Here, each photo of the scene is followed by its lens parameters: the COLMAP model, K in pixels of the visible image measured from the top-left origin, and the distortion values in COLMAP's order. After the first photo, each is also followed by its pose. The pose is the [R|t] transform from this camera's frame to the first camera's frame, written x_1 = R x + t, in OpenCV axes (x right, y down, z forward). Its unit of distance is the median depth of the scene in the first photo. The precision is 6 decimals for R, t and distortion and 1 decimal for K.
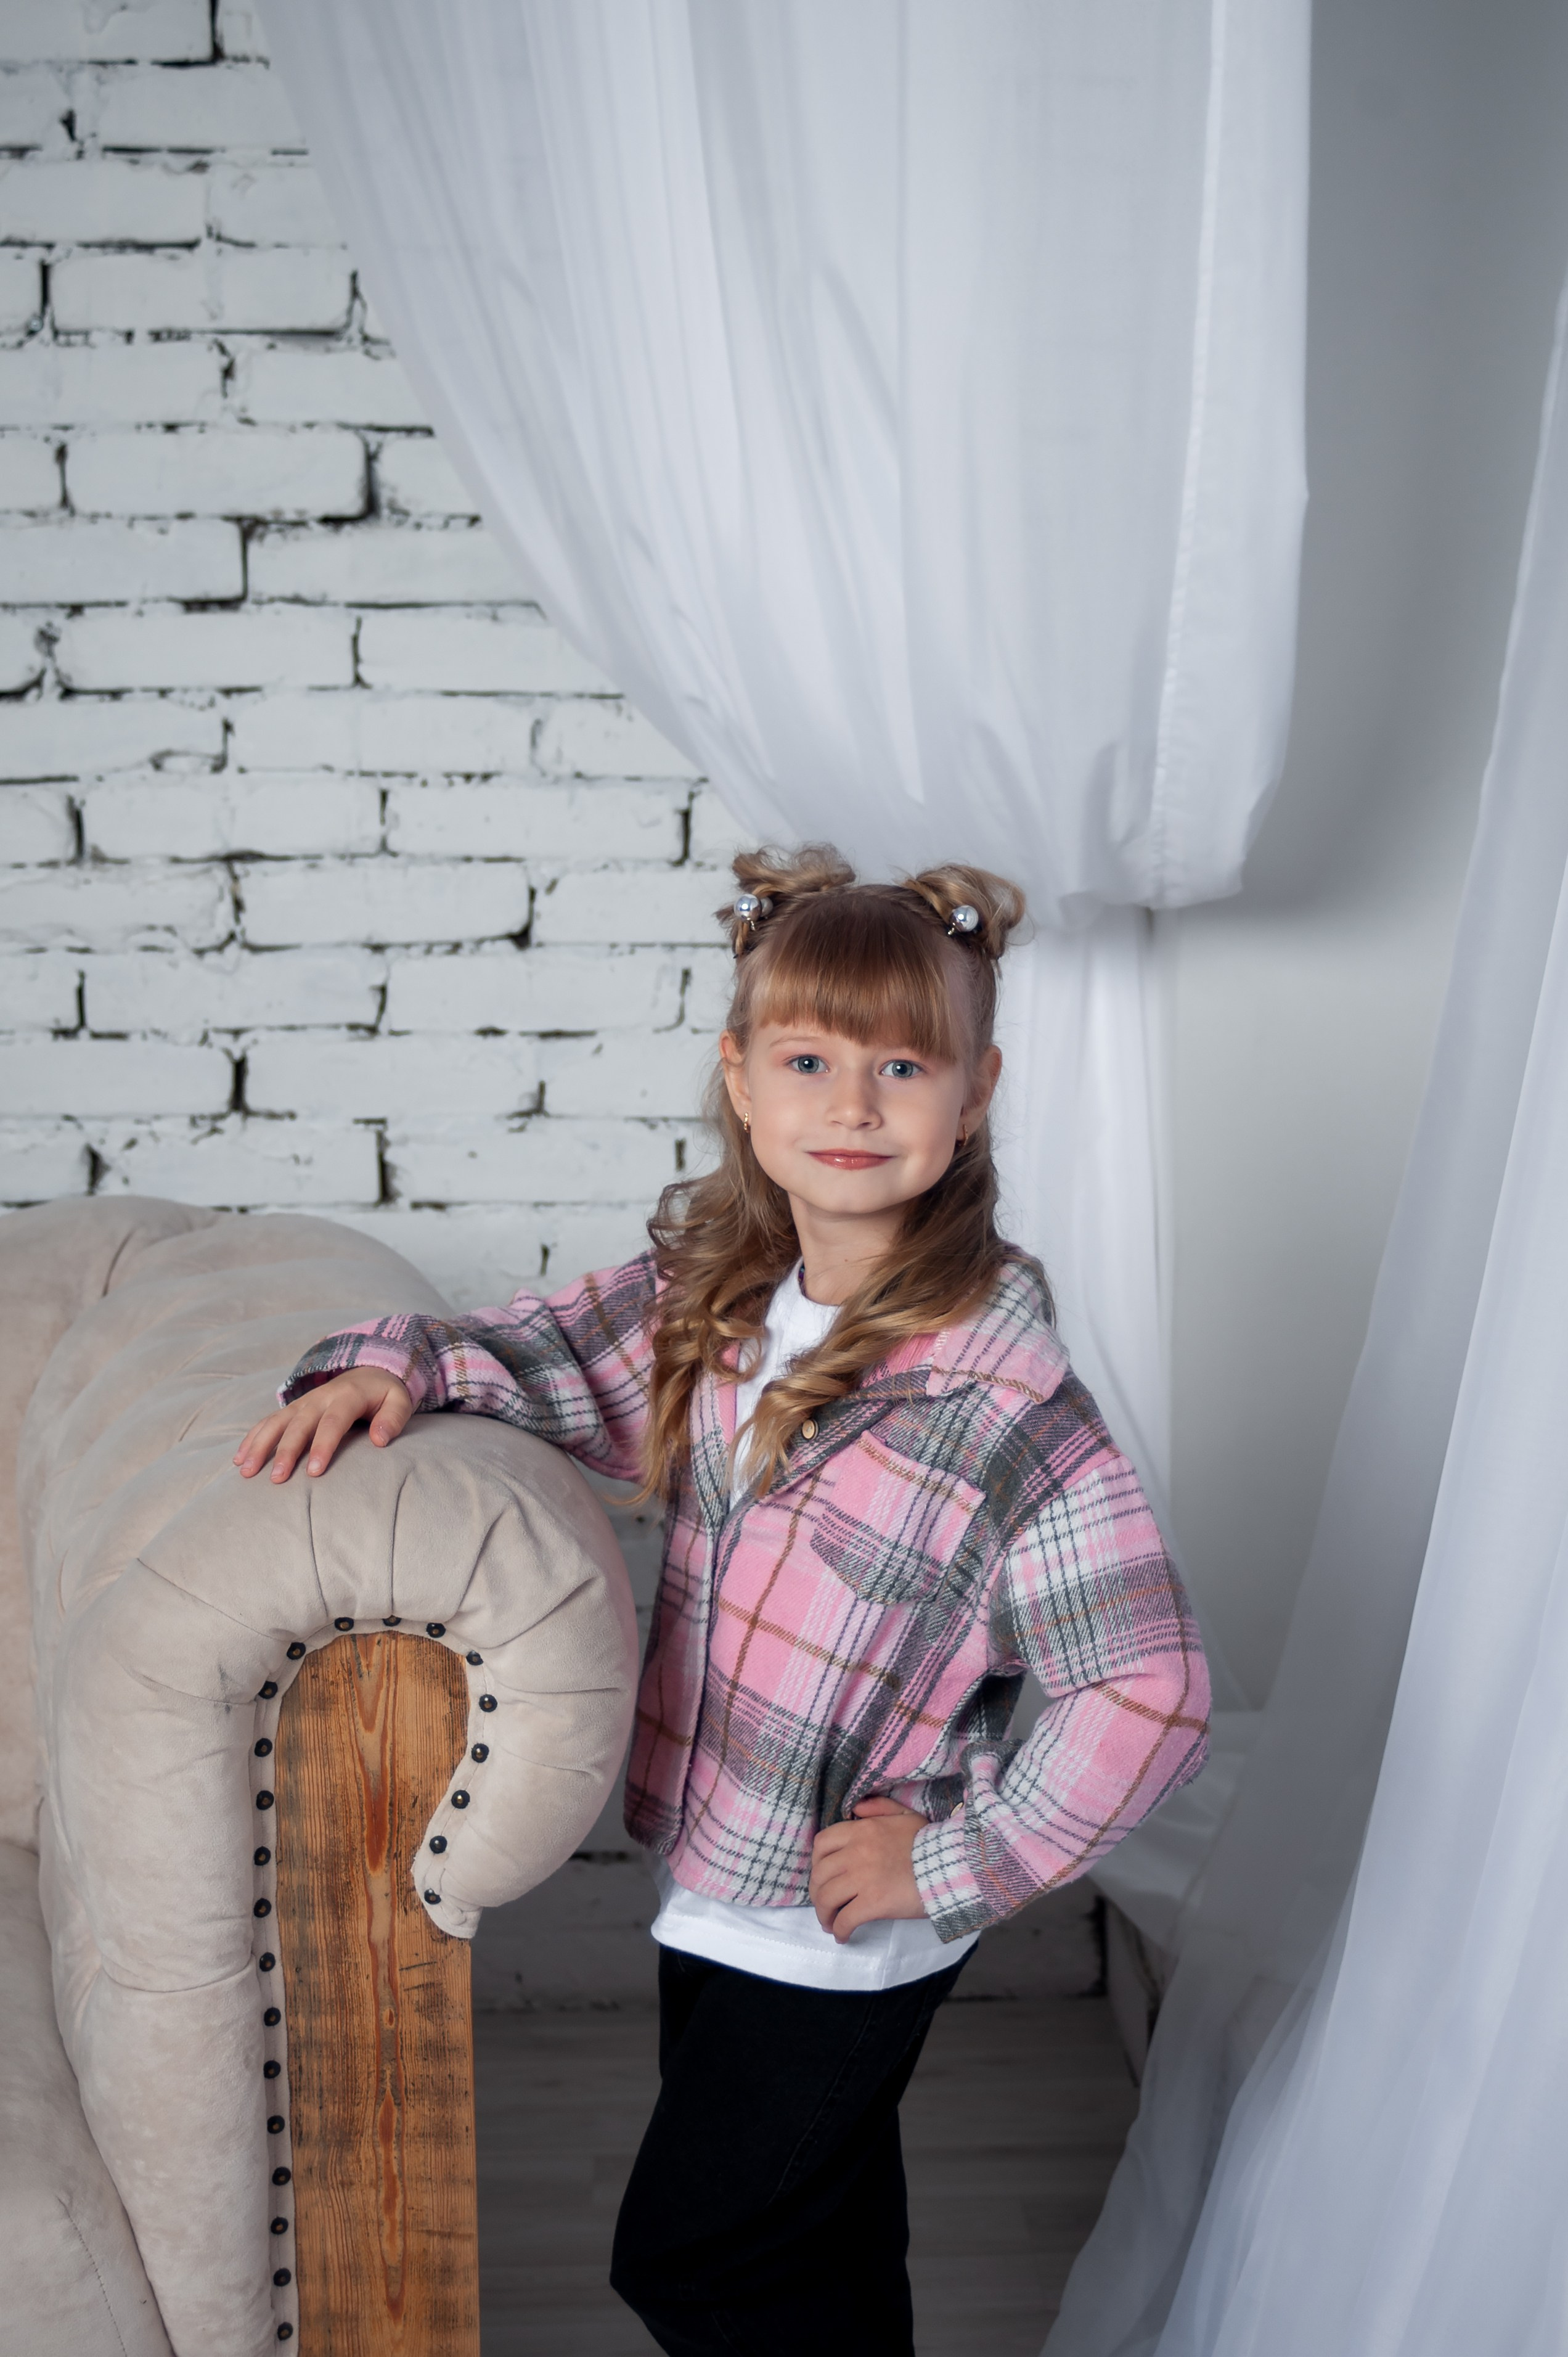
lens RADIAL K [[3843.5, 0, 823.8], [0, 3843.5, 1131.2], [0, 0, 1]] dist [-0.040290, 0.072100]
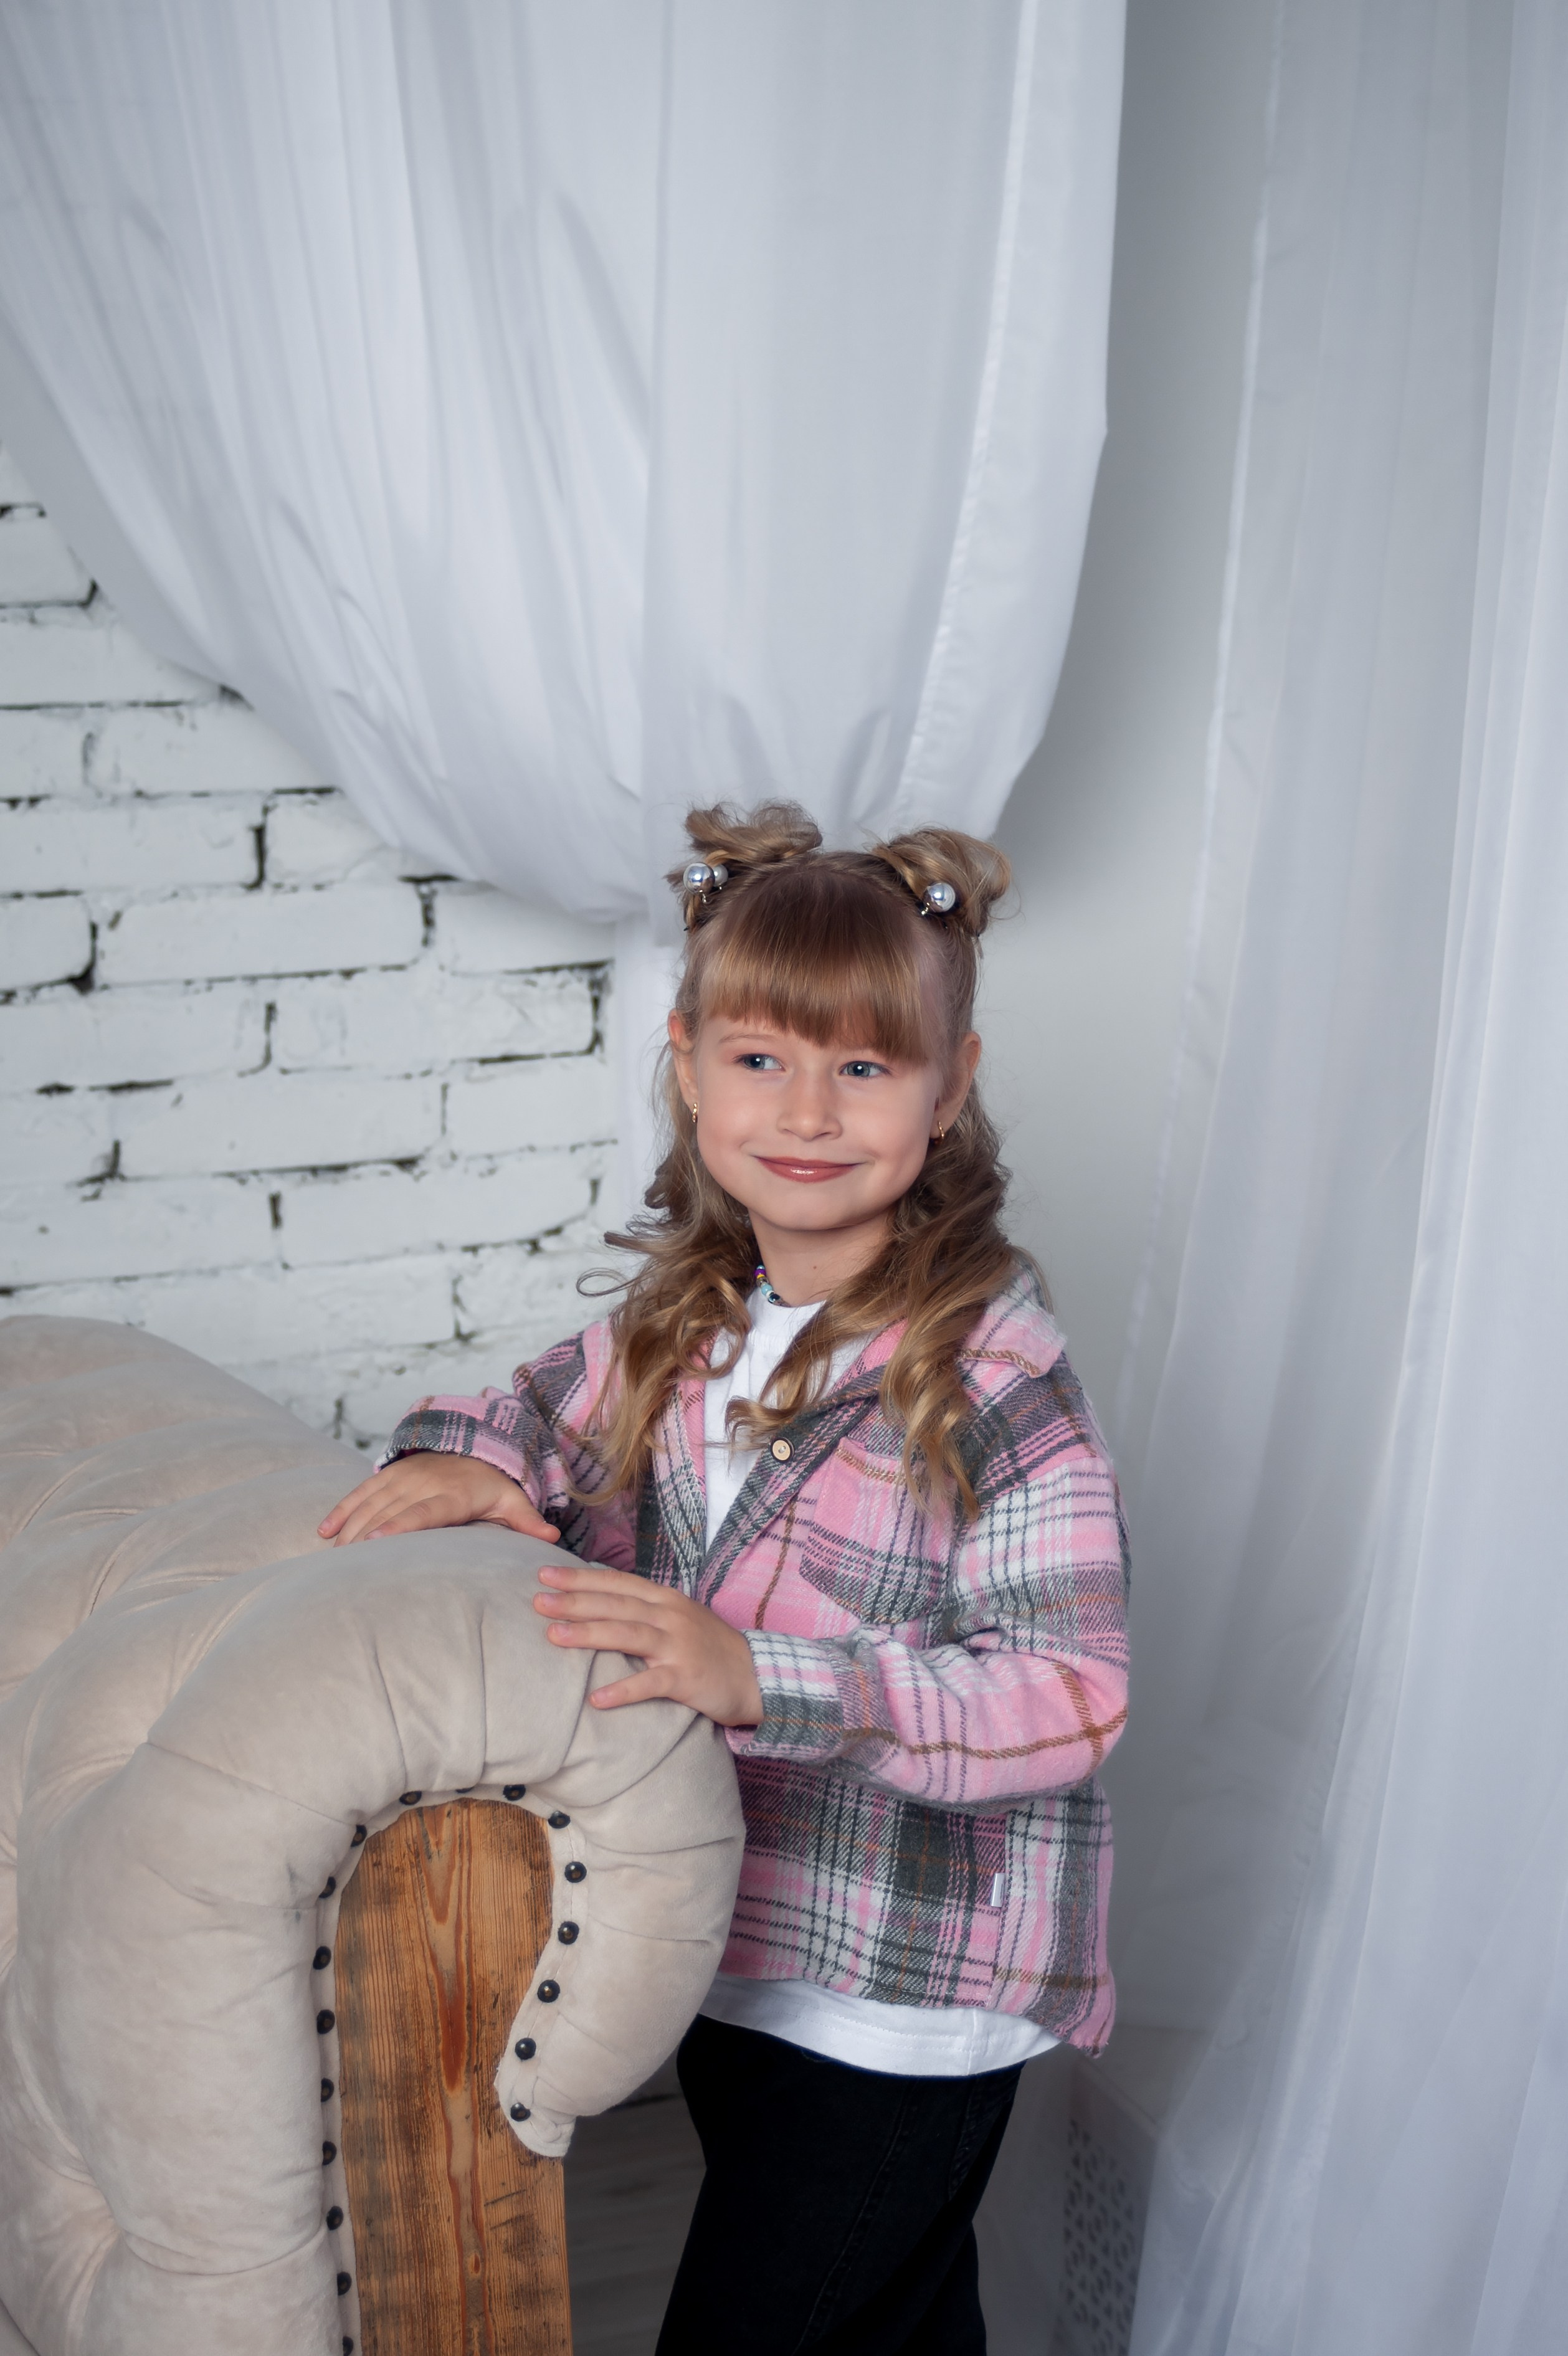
lens RADIAL K [[3746.1, 0, 785.9], [0, 3746.1, 1120.1], [0, 0, 1]] dist [-0.010286, -0.004254]
pose [[0.960608, -0.076495, 0.267171, -0.158768], [0.078714, 0.996894, 0.002410, -0.007774], [-0.266526, 0.018715, 0.963646, 0.128149]]
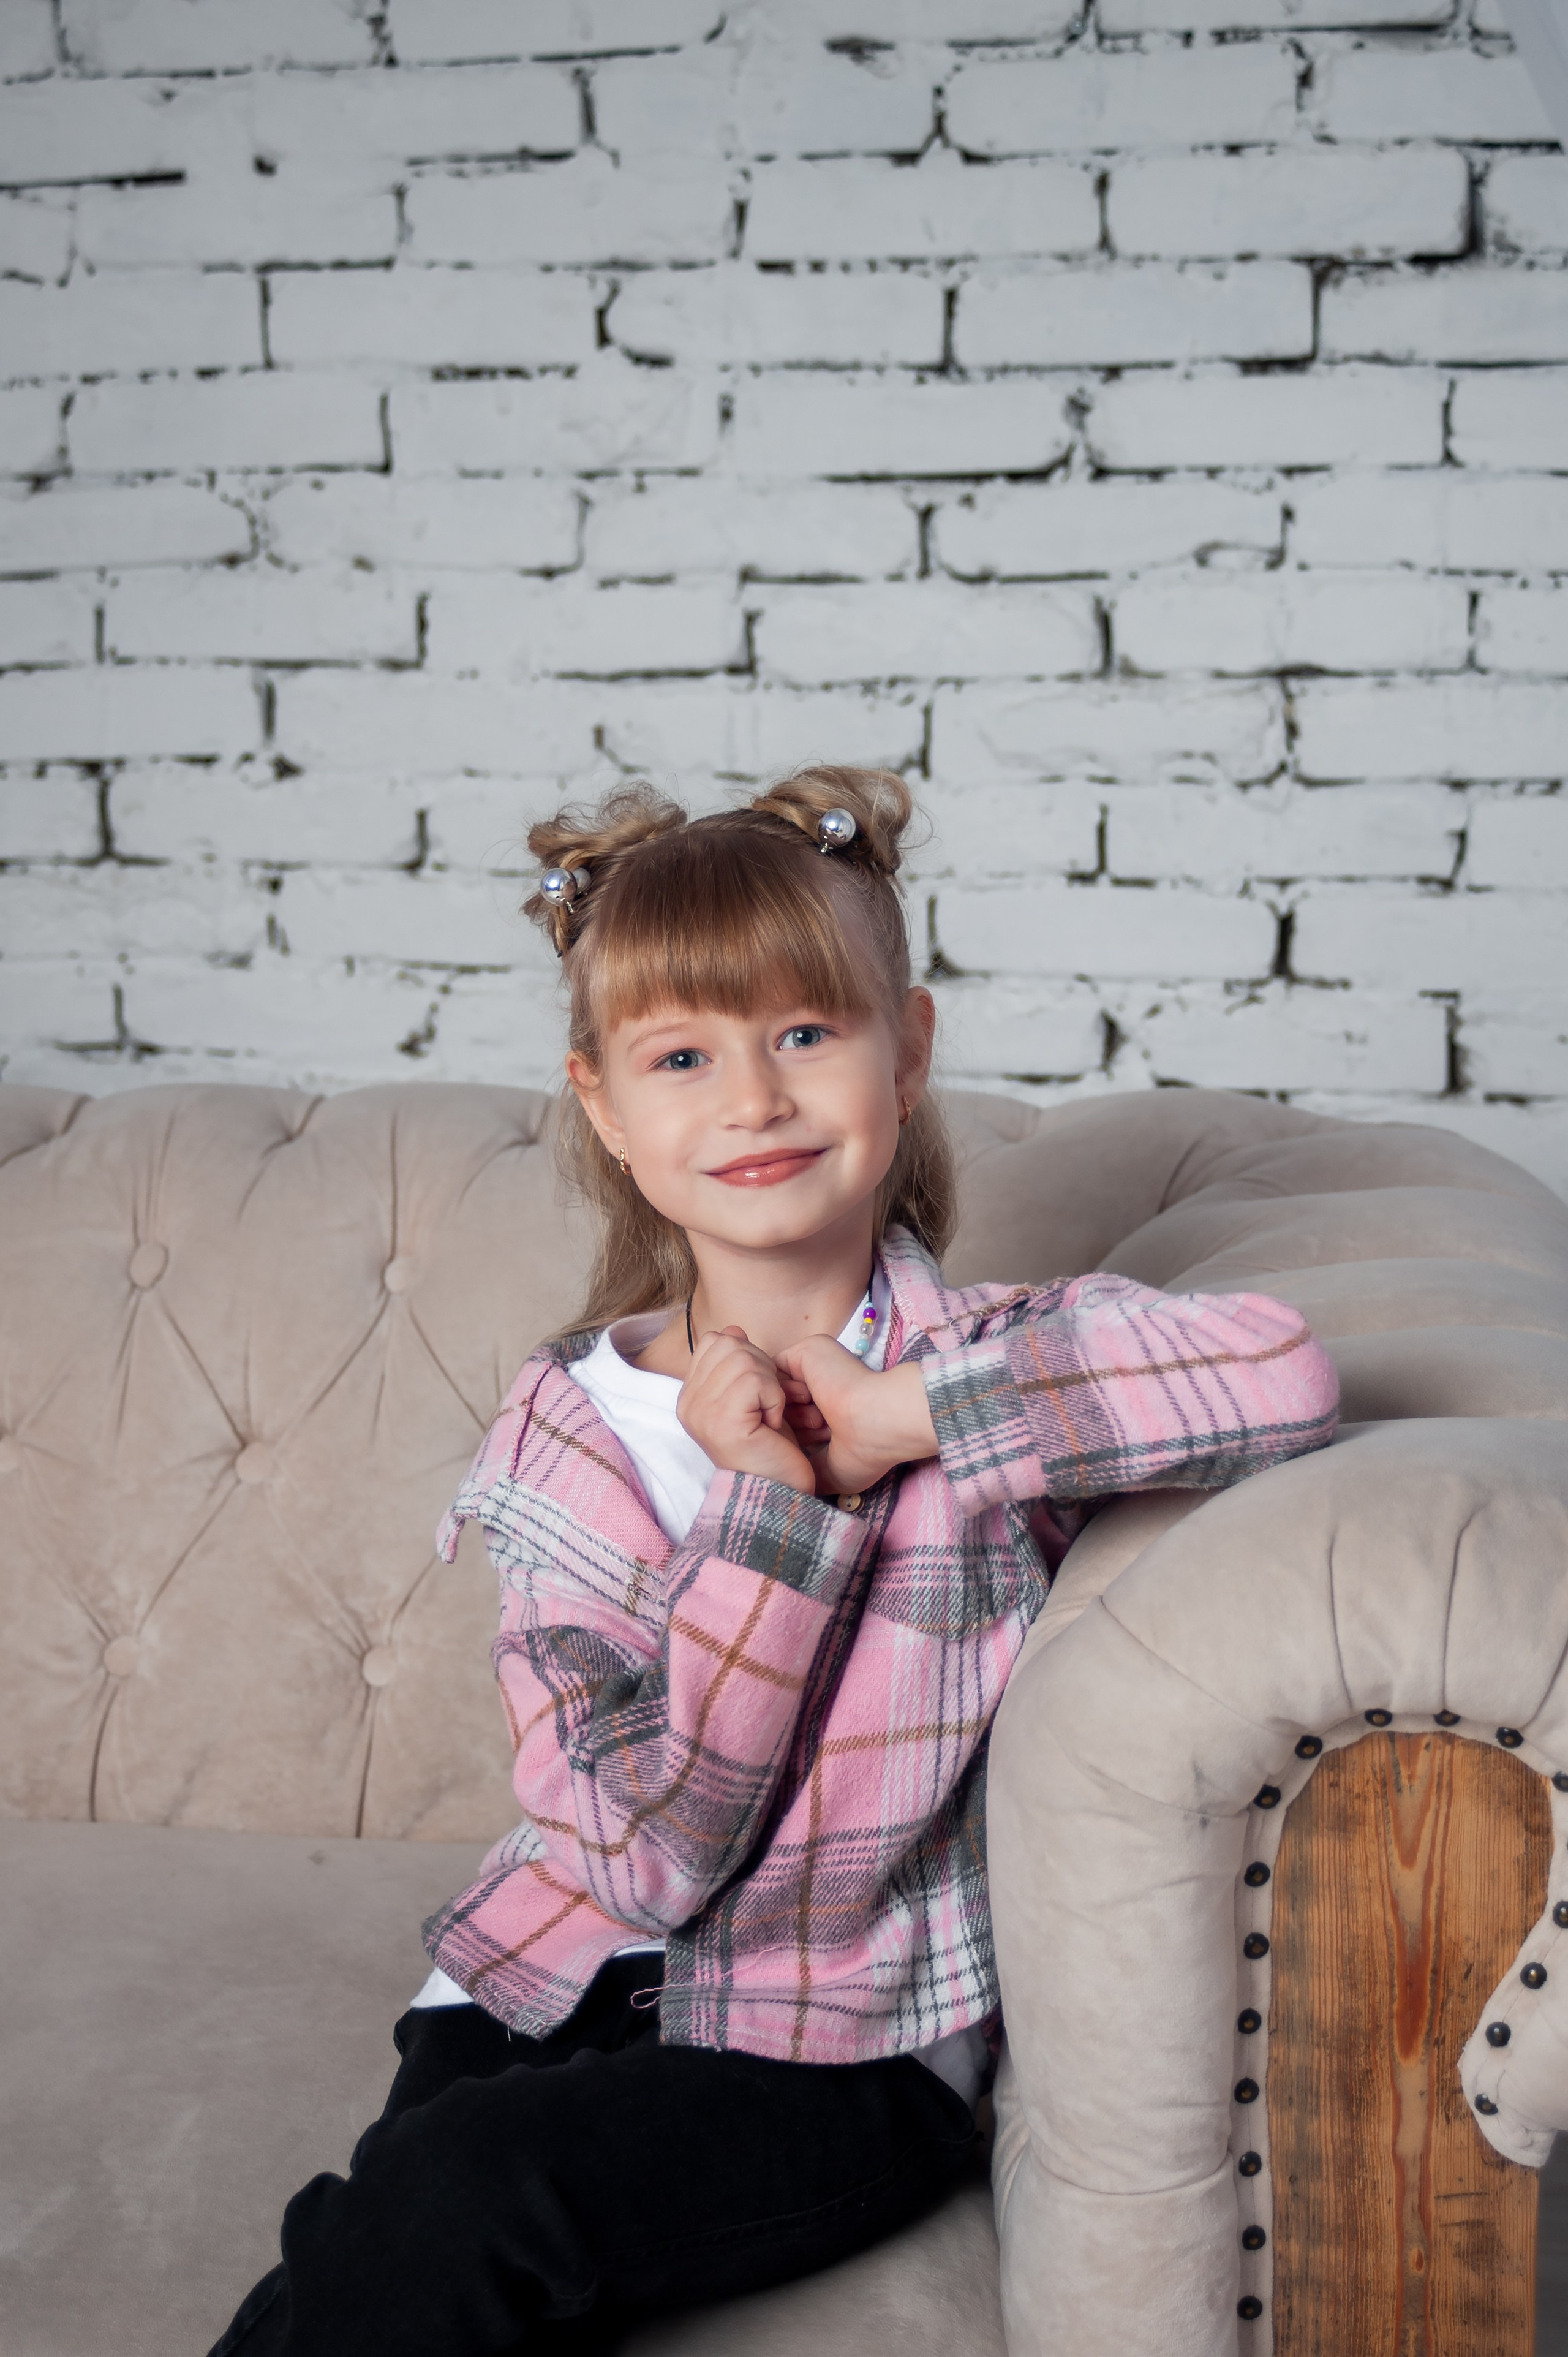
lens RADIAL K [[3656.6, 0, 792.6], [0, 3656.6, 1154.2], [0, 0, 1]] dist [-0.018245, 0.020906]
pose [[0.957683, 0.048849, -0.283649, -0.026948], [-0.035395, 0.998000, 0.052367, -0.004645], [0.285640, -0.040111, 0.957497, 0.207035]]
